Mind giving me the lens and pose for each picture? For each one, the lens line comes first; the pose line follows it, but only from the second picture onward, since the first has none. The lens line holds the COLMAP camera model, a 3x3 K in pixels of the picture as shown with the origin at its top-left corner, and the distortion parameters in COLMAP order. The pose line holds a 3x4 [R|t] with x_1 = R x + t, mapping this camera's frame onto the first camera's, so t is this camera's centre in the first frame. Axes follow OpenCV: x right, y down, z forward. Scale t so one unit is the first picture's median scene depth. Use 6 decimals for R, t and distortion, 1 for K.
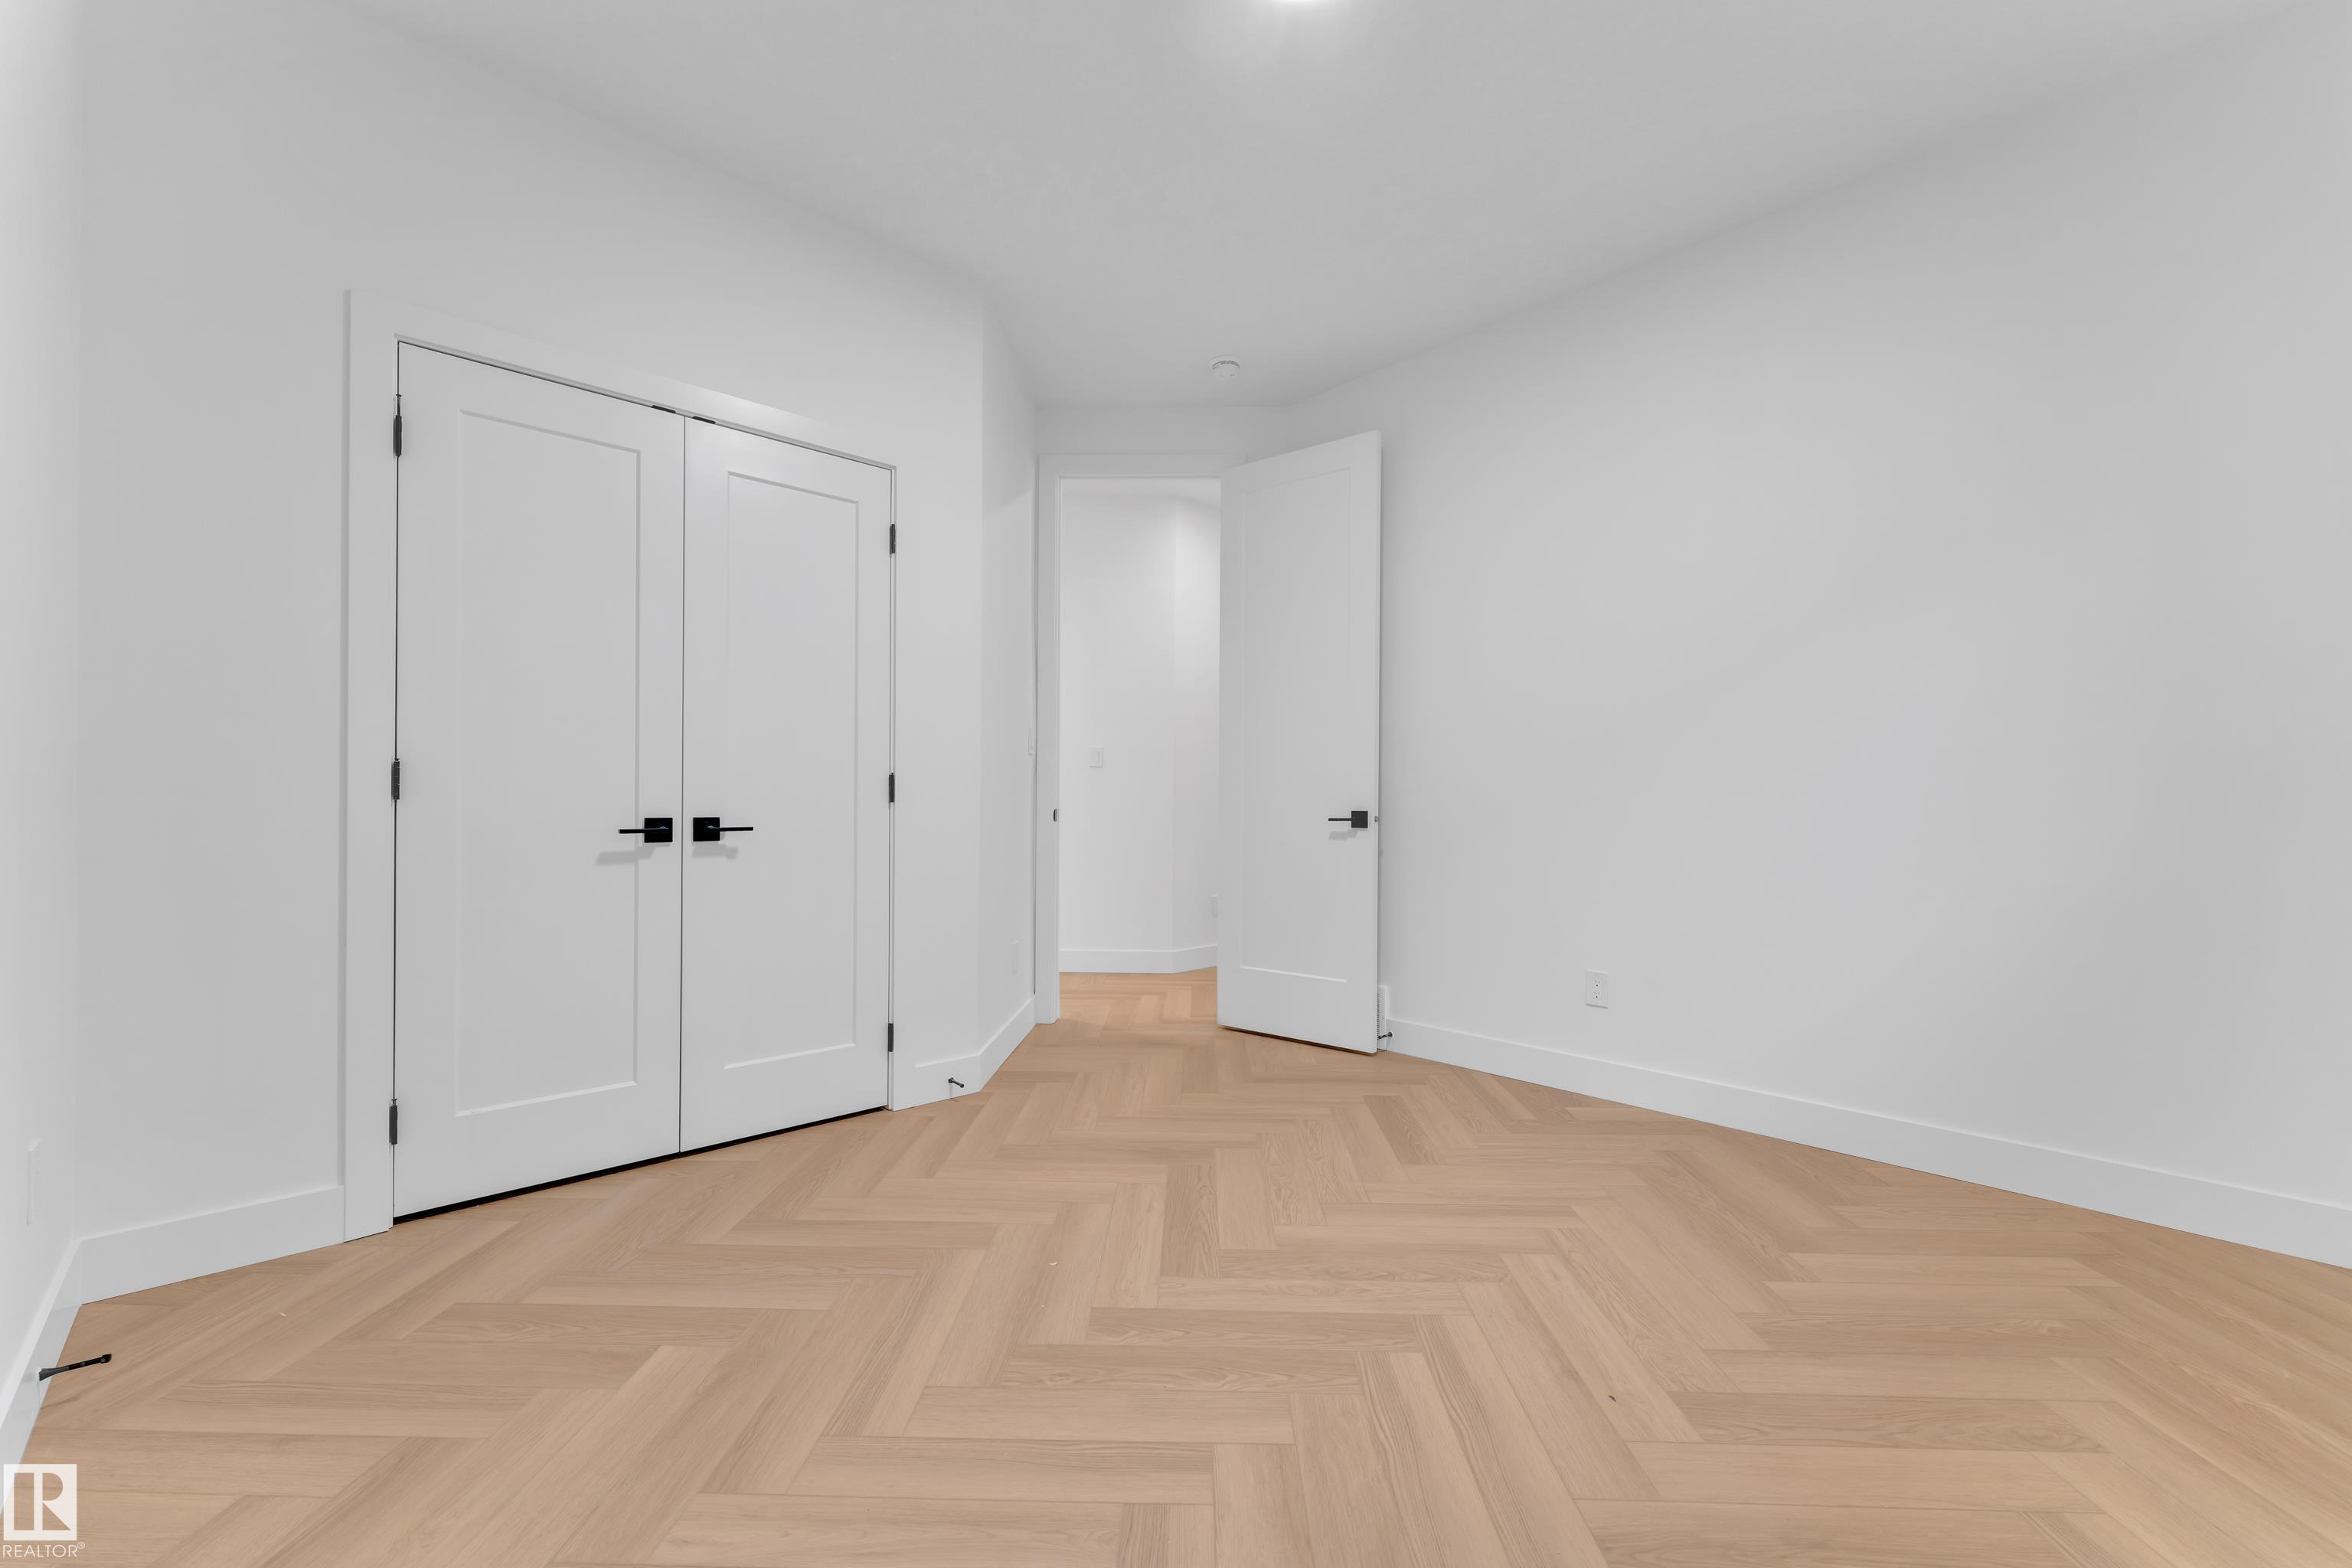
lens RADIAL K [[949.7, 0, 1175.5], [0, 949.7, 785.8], [0, 0, 1]] dist [0.006306, 0.000157]
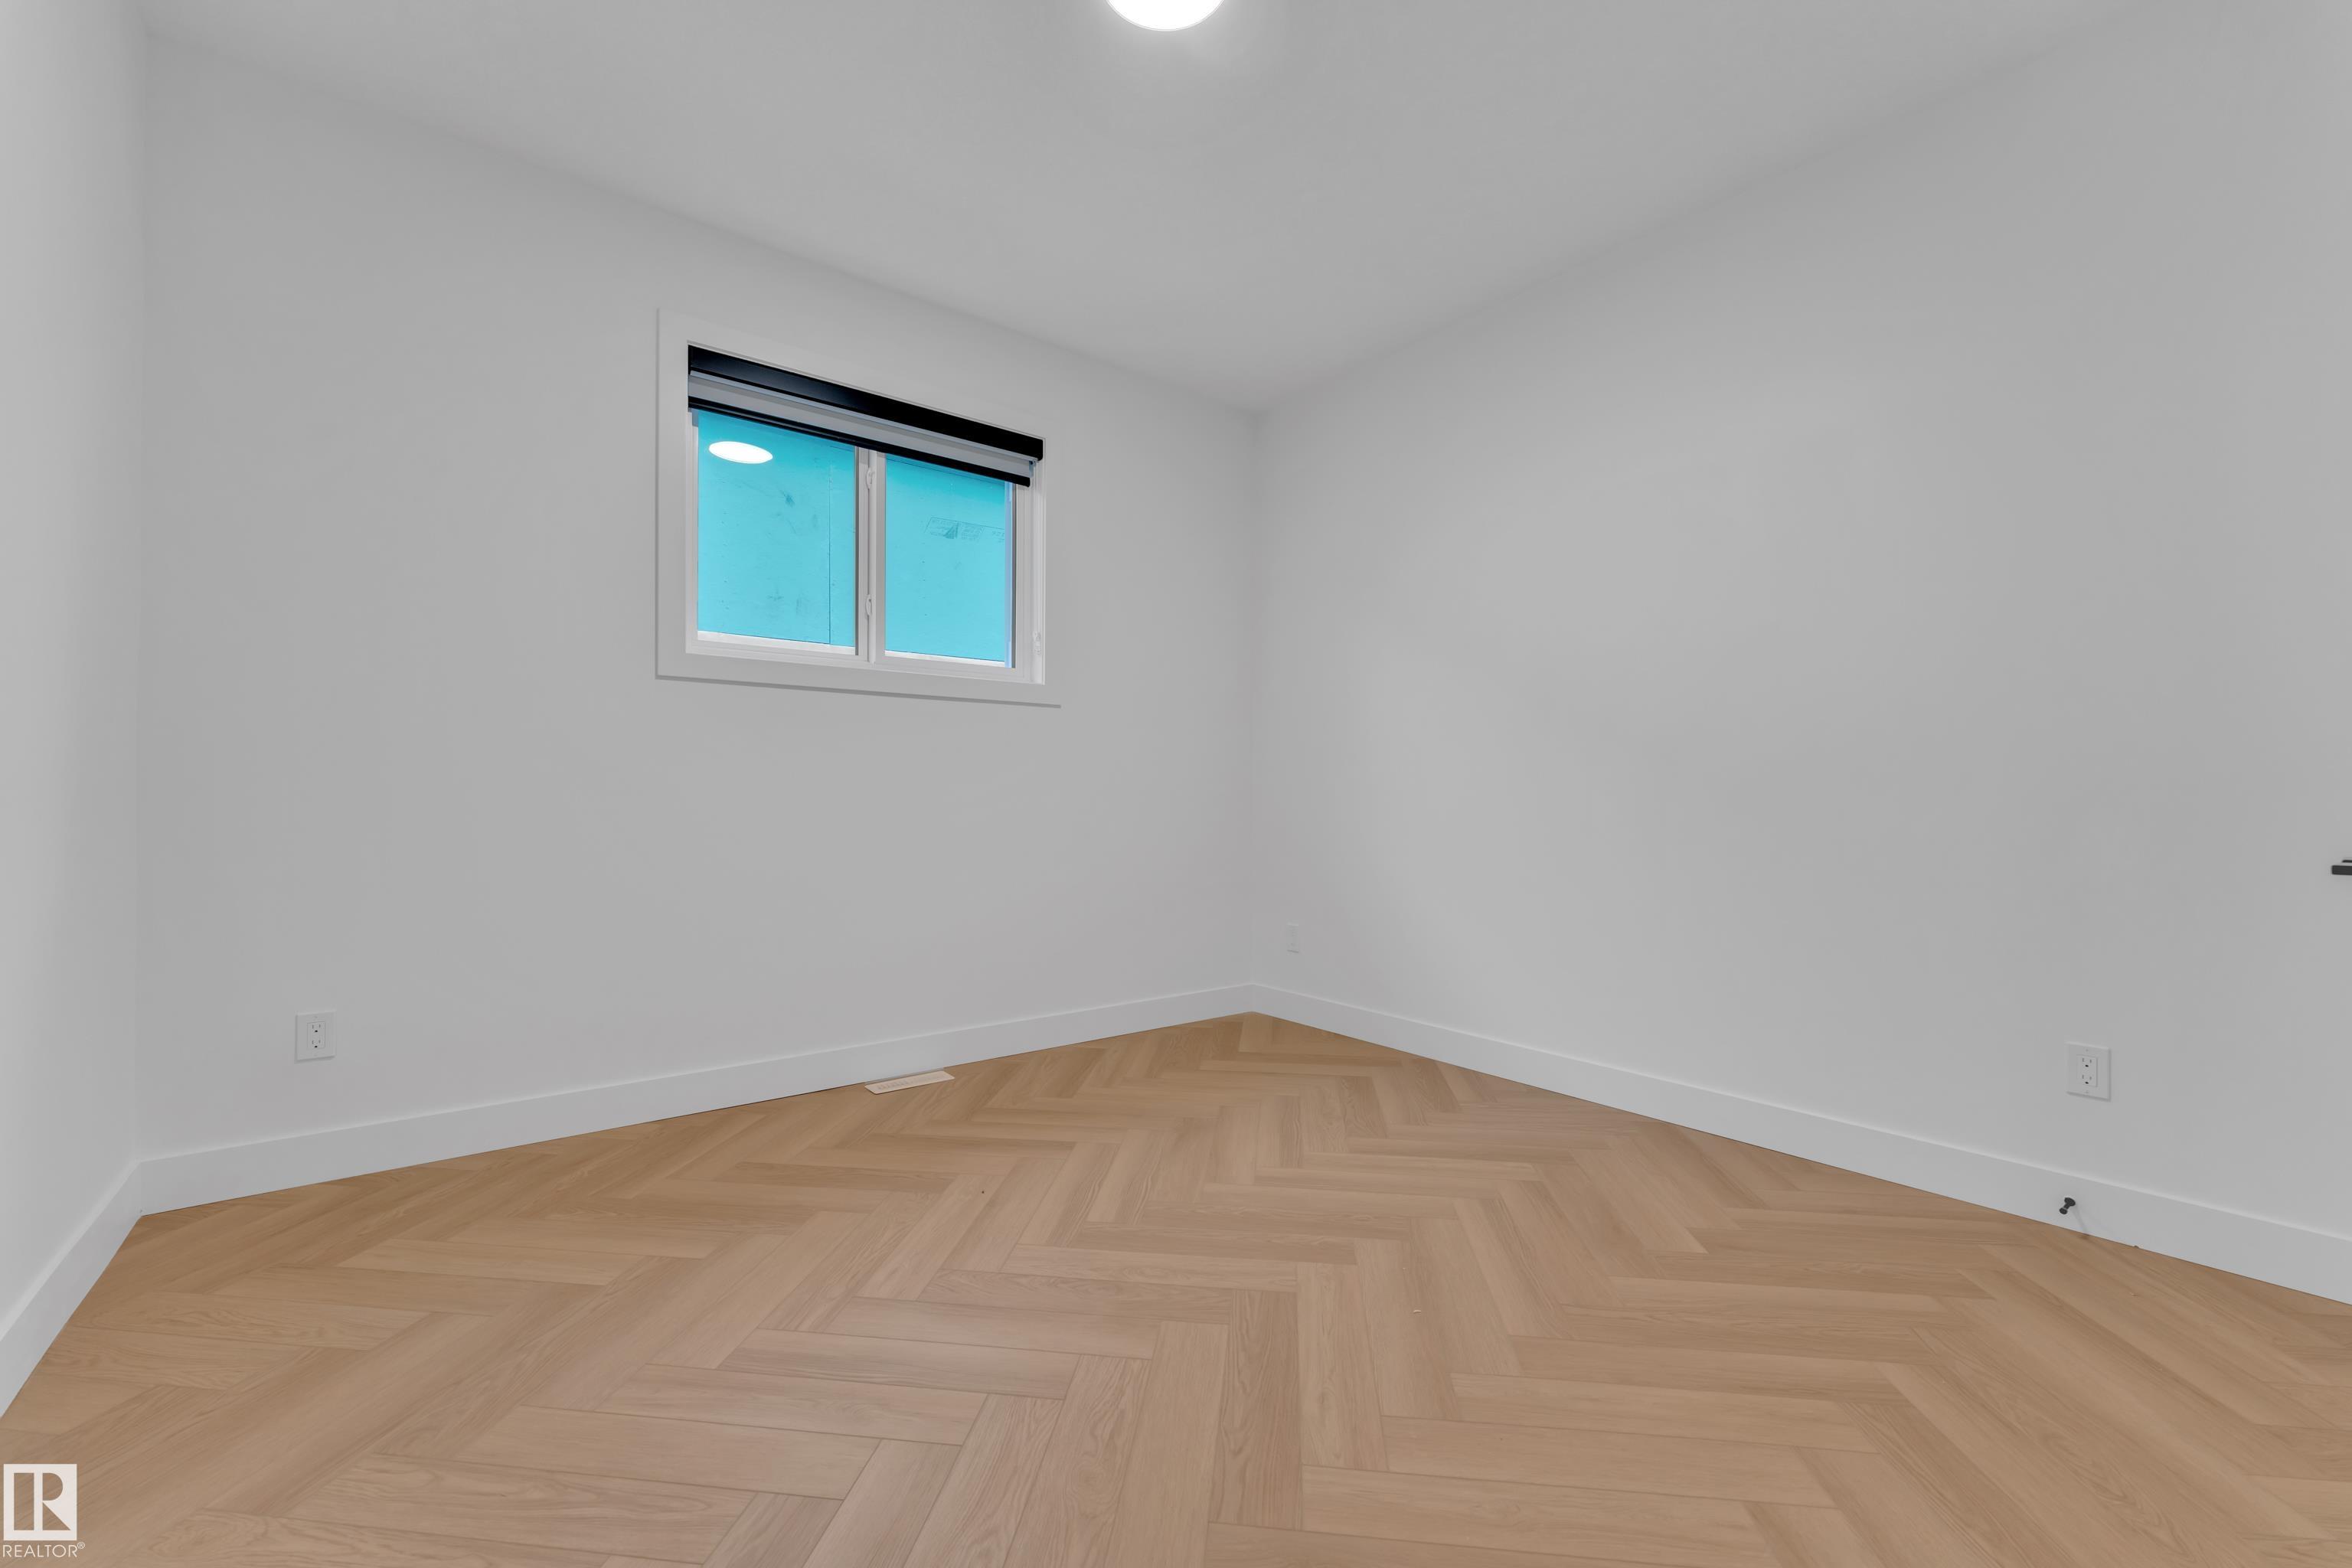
lens RADIAL K [[949.7, 0, 1176.2], [0, 949.7, 794.9], [0, 0, 1]] dist [0.006306, 0.000157]
pose [[-0.995775, -0.009814, 0.091305, 0.021847], [-0.011526, 0.999767, -0.018236, 0.035121], [-0.091105, -0.019212, -0.995656, 1.995217]]
